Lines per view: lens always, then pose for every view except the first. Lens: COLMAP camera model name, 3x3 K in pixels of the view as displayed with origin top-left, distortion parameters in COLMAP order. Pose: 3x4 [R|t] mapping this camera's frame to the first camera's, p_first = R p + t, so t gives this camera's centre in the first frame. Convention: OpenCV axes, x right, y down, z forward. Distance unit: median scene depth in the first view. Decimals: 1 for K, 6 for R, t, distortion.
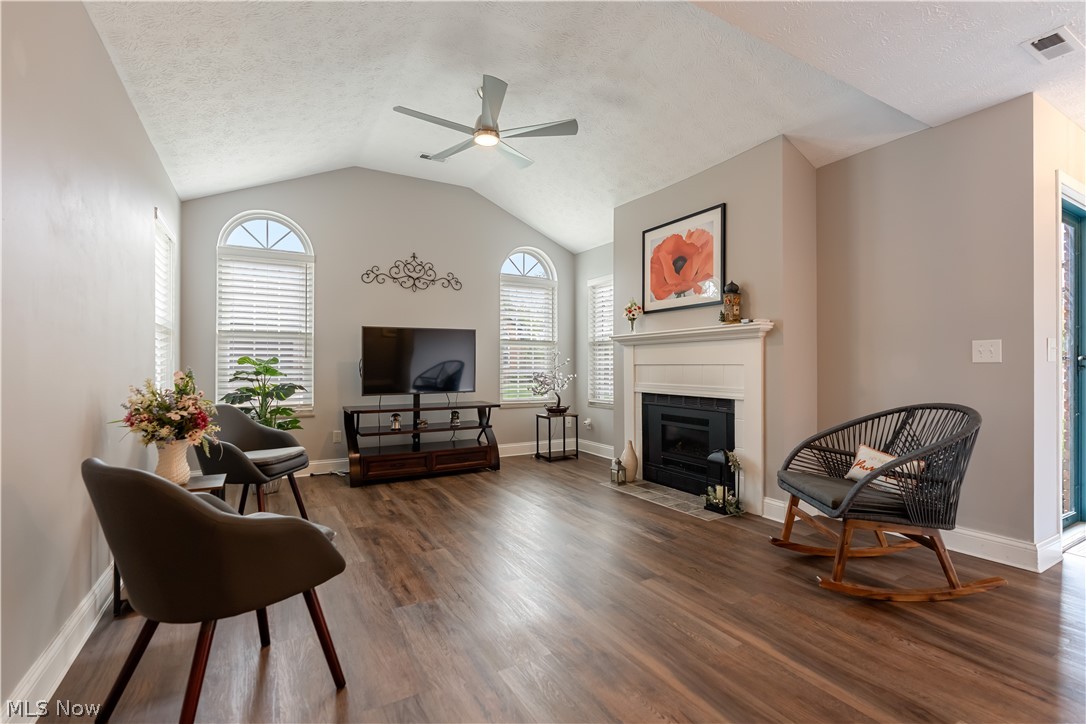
lens RADIAL K [[492.8, 0, 543.4], [0, 492.8, 367.9], [0, 0, 1]] dist [-0.007846, 0.004421]
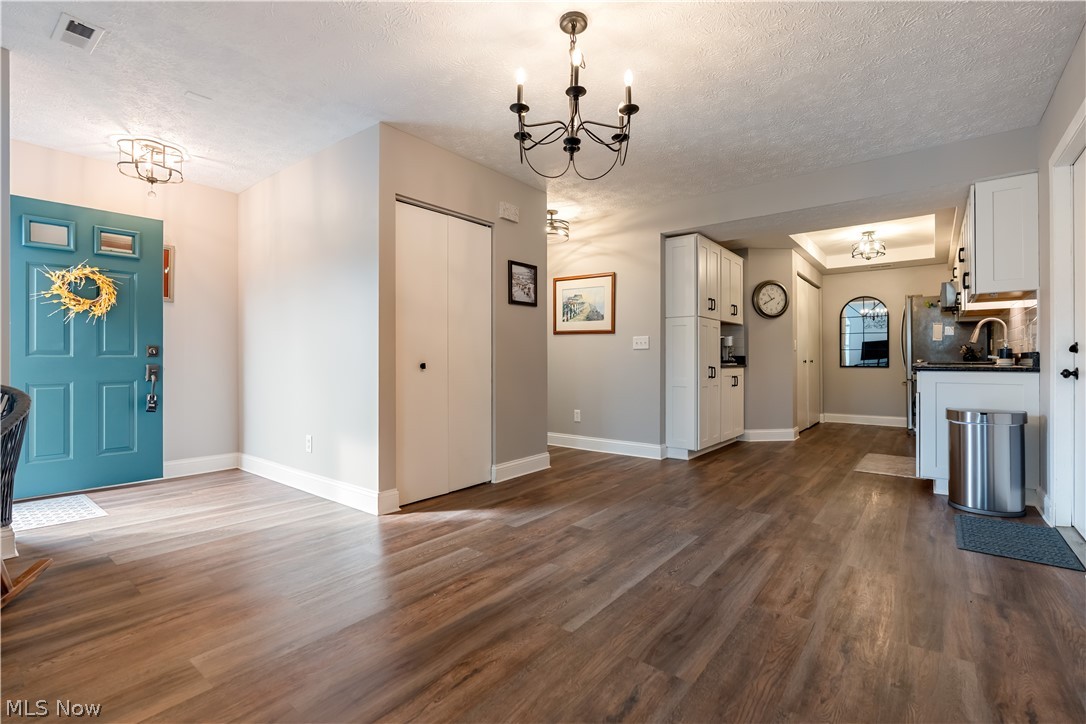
lens RADIAL K [[492.8, 0, 541.7], [0, 492.8, 359.5], [0, 0, 1]] dist [-0.007846, 0.004421]
pose [[-0.369572, -0.003396, 0.929196, -0.155096], [0.001271, 0.999991, 0.004160, 0.018068], [-0.929201, 0.002718, -0.369564, 0.236235]]
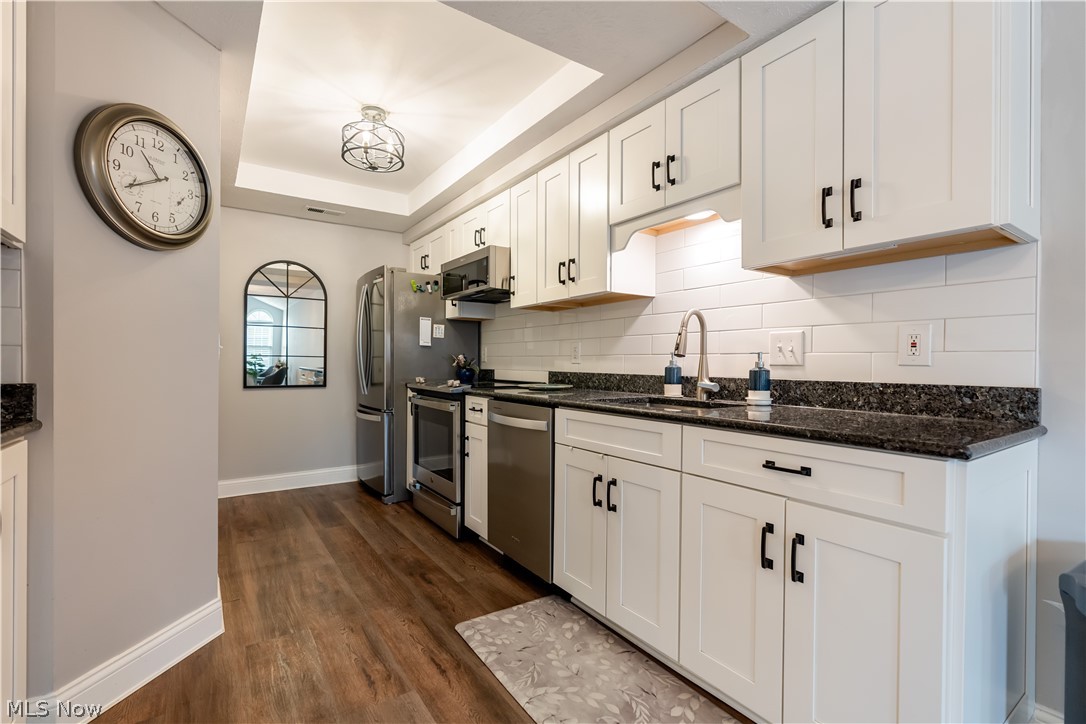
lens RADIAL K [[492.8, 0, 544.5], [0, 492.8, 363.8], [0, 0, 1]] dist [-0.007846, 0.004421]
pose [[-0.996467, -0.008879, -0.083516, 0.613400], [-0.009234, 0.999950, 0.003866, -0.002631], [0.083478, 0.004624, -0.996499, -0.457983]]
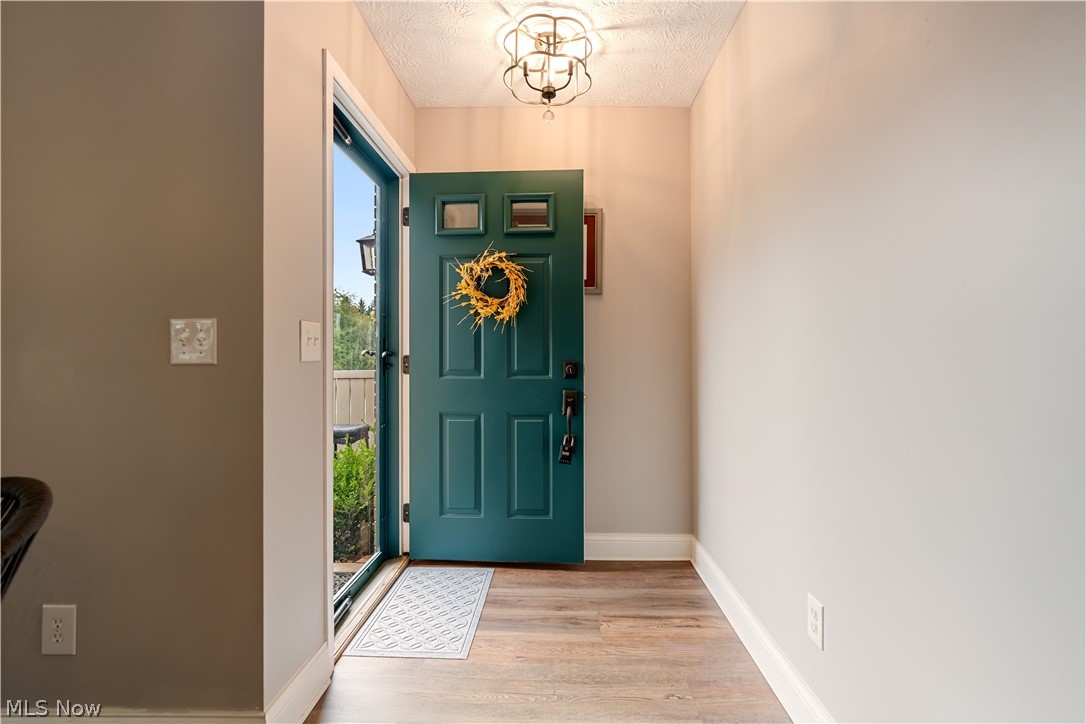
lens RADIAL K [[492.8, 0, 557.5], [0, 492.8, 351.8], [0, 0, 1]] dist [-0.007846, 0.004421]
pose [[0.503016, 0.003479, 0.864270, 0.420661], [0.003694, 0.999974, -0.006175, -0.012392], [-0.864269, 0.006299, 0.502990, 0.279496]]
